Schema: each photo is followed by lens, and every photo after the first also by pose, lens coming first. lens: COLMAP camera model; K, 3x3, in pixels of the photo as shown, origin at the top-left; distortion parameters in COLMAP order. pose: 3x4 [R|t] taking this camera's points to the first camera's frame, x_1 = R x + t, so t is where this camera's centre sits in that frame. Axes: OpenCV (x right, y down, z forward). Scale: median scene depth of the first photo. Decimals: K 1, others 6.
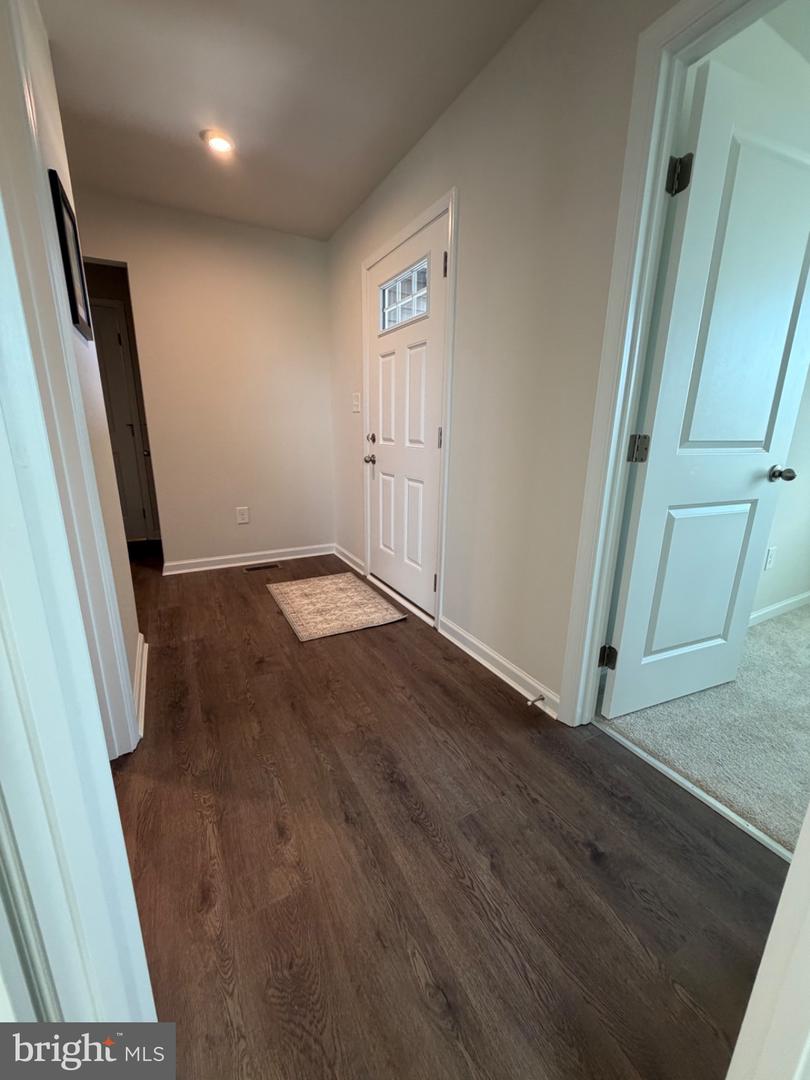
lens RADIAL K [[431.7, 0, 405.0], [0, 431.7, 537.3], [0, 0, 1]] dist [0.001847, 0.000593]
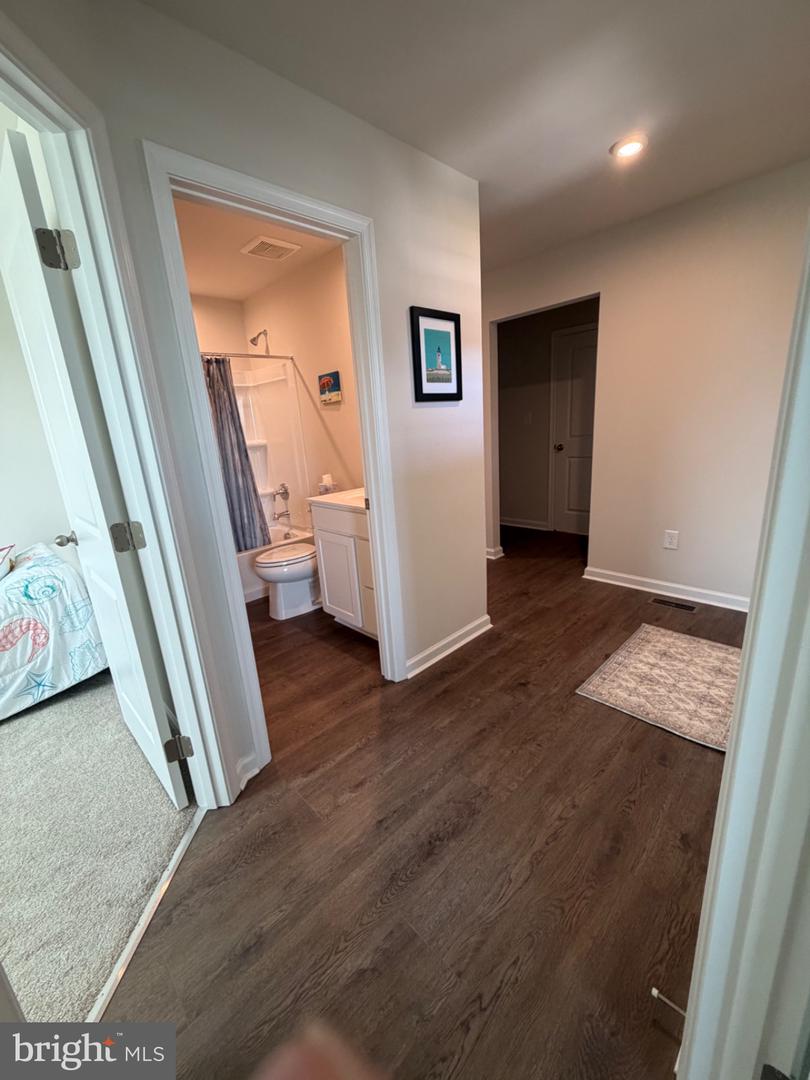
lens RADIAL K [[431.7, 0, 405.0], [0, 431.7, 537.3], [0, 0, 1]] dist [0.001847, 0.000593]
pose [[0.268933, 0.219018, -0.937926, 0.629515], [-0.171517, 0.969128, 0.177124, -0.248418], [0.947764, 0.113236, 0.298196, 0.475387]]
